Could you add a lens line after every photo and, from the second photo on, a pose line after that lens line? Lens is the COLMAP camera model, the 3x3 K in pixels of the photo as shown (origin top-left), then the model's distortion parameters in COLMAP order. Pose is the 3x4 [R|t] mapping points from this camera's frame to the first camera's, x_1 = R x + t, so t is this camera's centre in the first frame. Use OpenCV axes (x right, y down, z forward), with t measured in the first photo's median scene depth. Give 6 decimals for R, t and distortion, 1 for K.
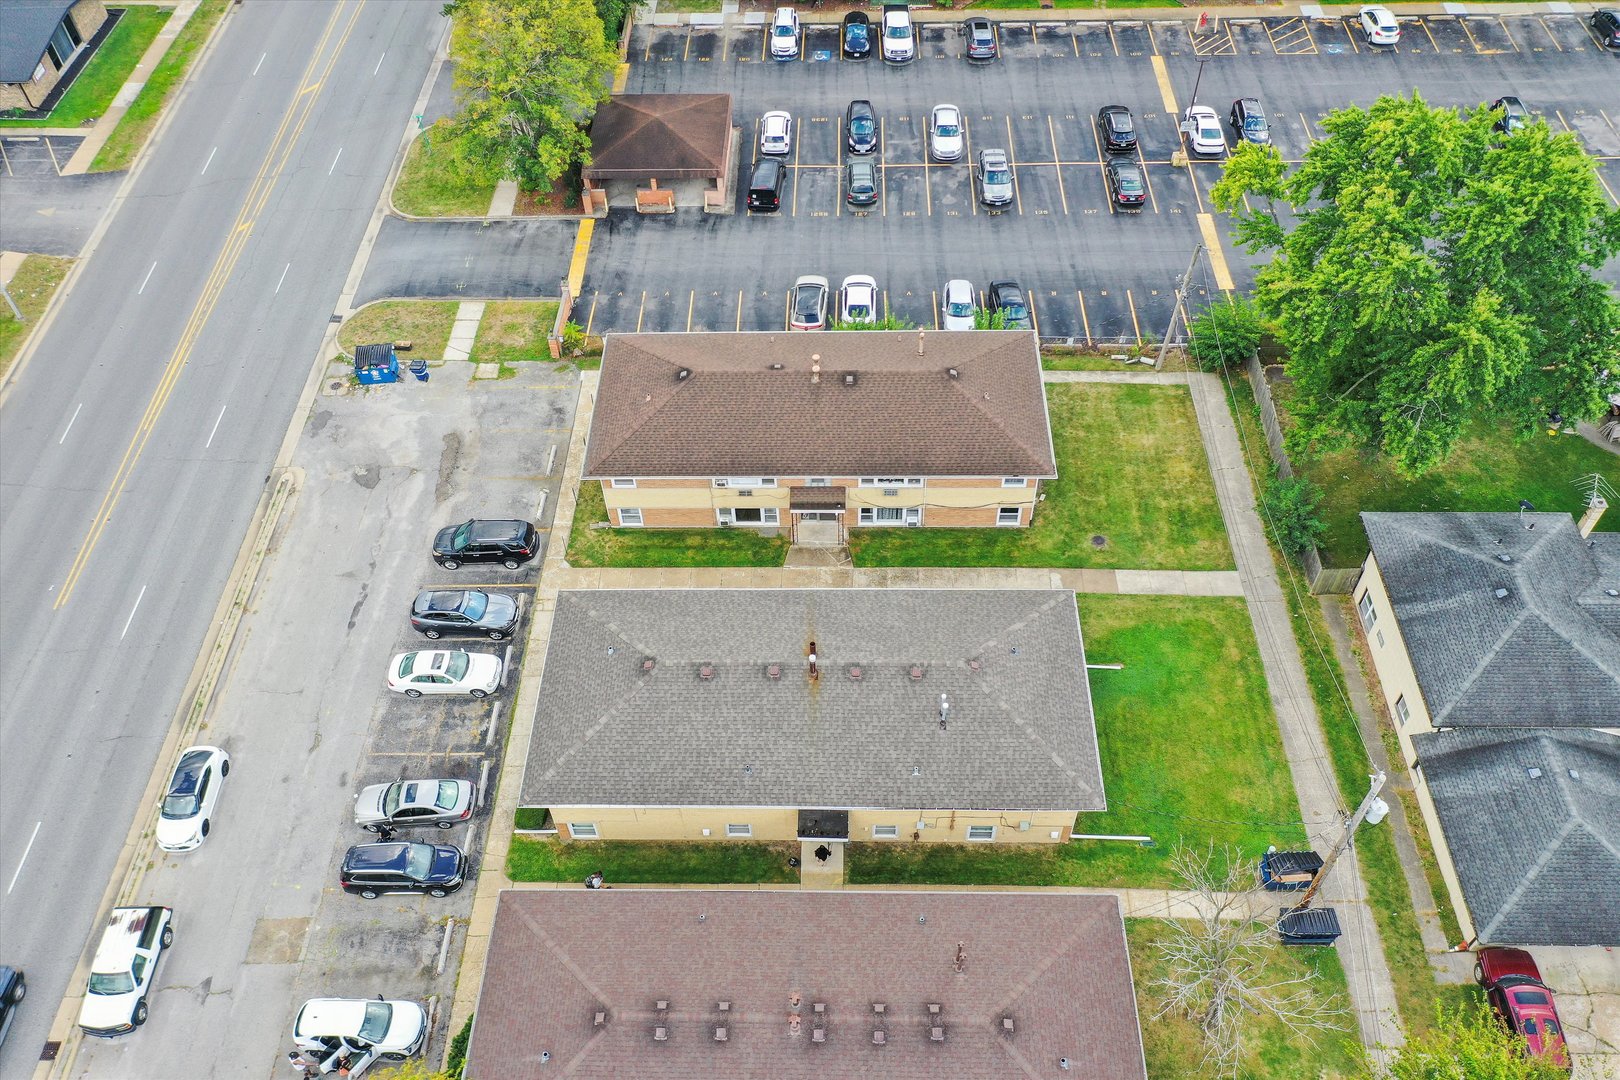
lens RADIAL K [[1275.2, 0, 810.0], [0, 1275.2, 540.0], [0, 0, 1]] dist [0.005917, -0.000103]
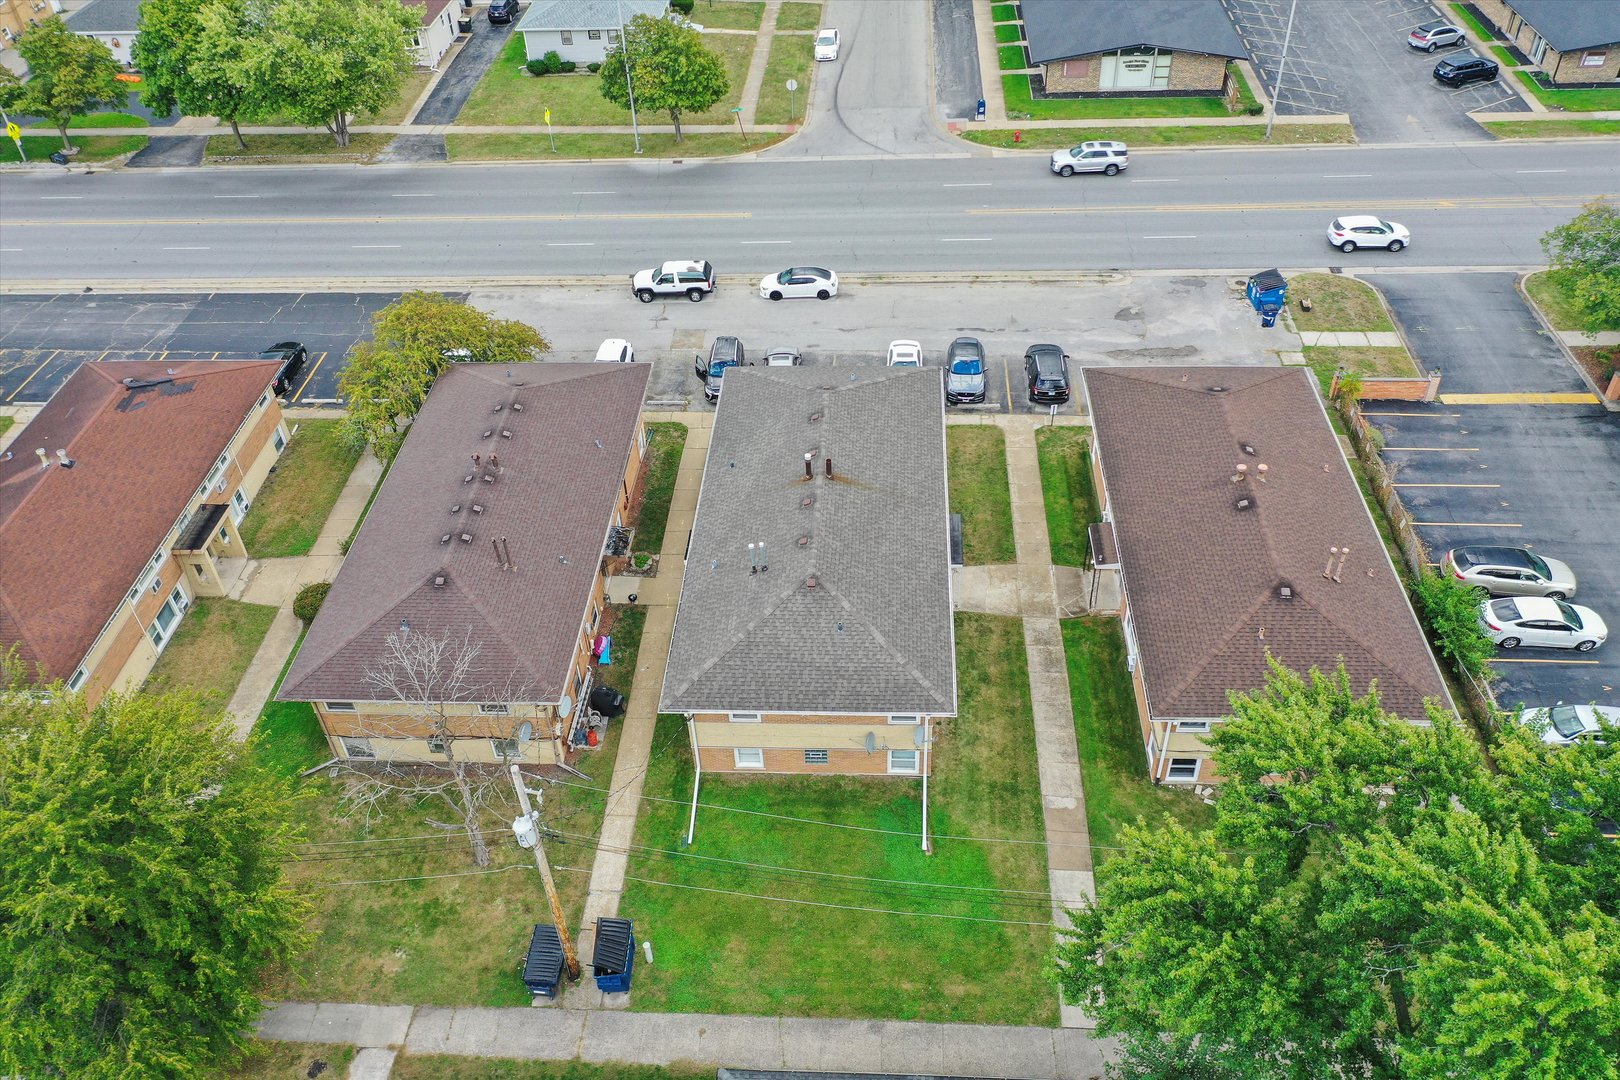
lens RADIAL K [[1275.2, 0, 810.0], [0, 1275.2, 540.0], [0, 0, 1]] dist [0.005917, -0.000103]
pose [[-0.038180, 0.666427, -0.744592, 0.655484], [-0.732172, 0.488441, 0.474709, -0.294778], [0.680048, 0.563294, 0.469291, 0.435241]]
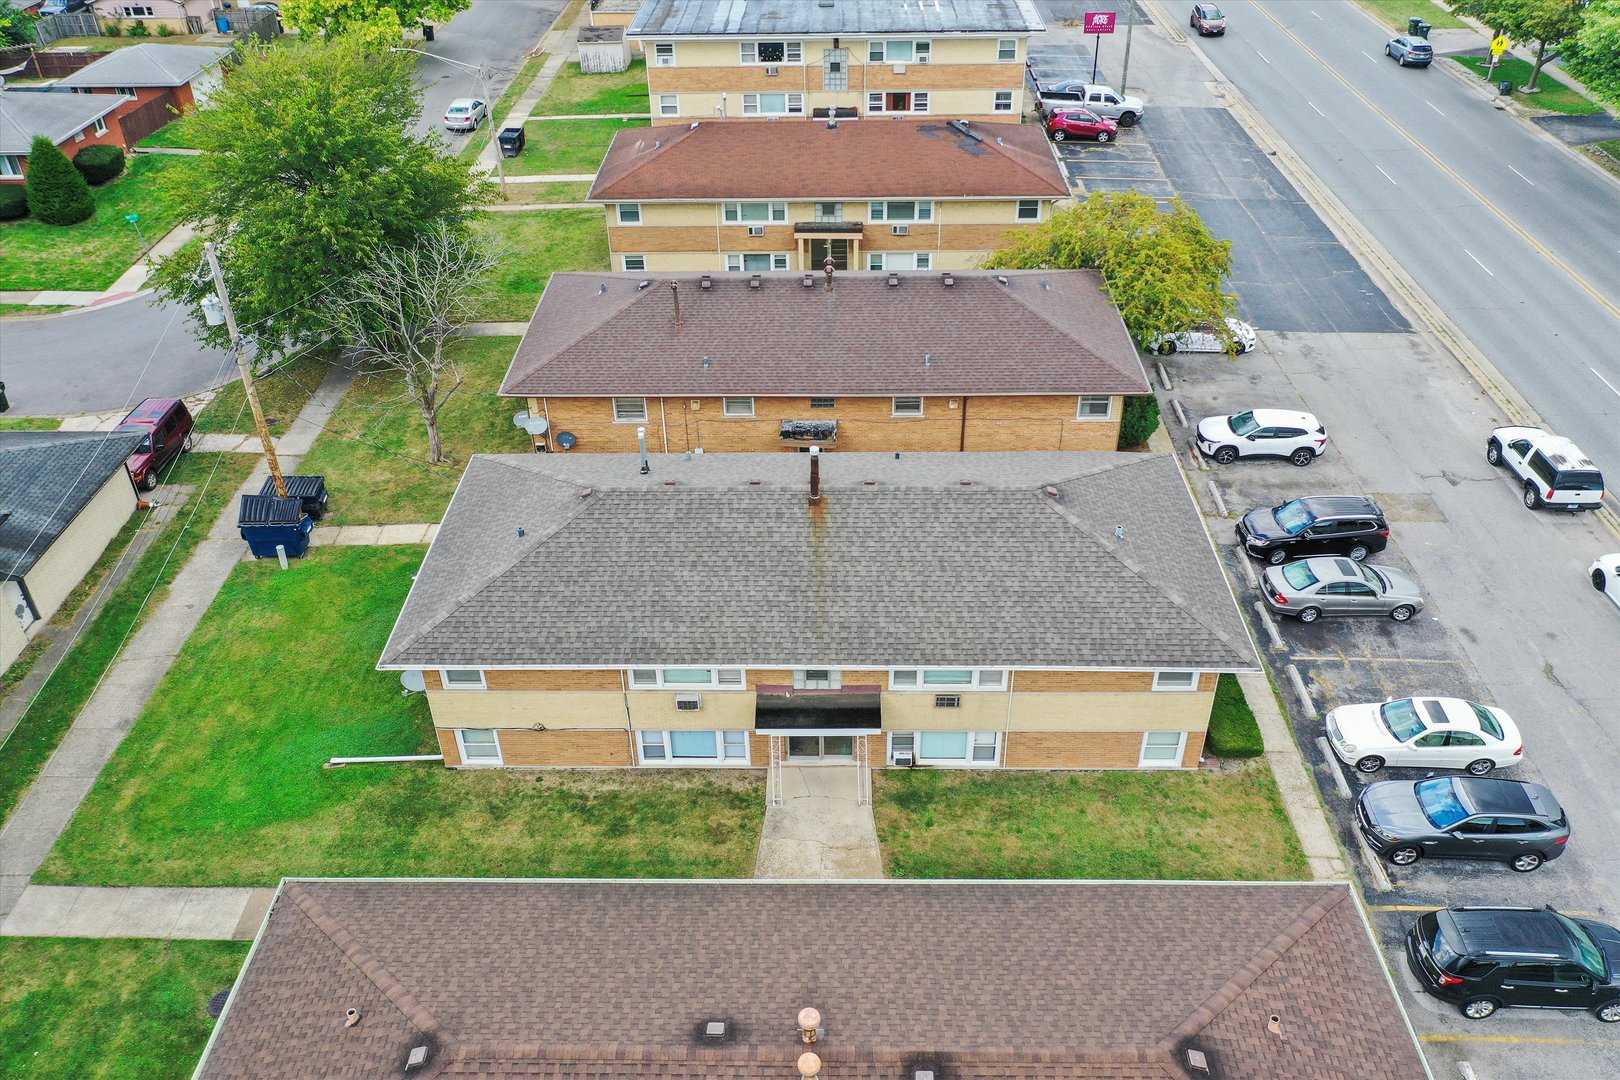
lens RADIAL K [[1275.2, 0, 810.0], [0, 1275.2, 540.0], [0, 0, 1]] dist [0.005917, -0.000103]
pose [[-0.999408, 0.027060, 0.021242, -0.006033], [0.023812, 0.098499, 0.994852, -0.486283], [0.024828, 0.994769, -0.099085, 0.888795]]
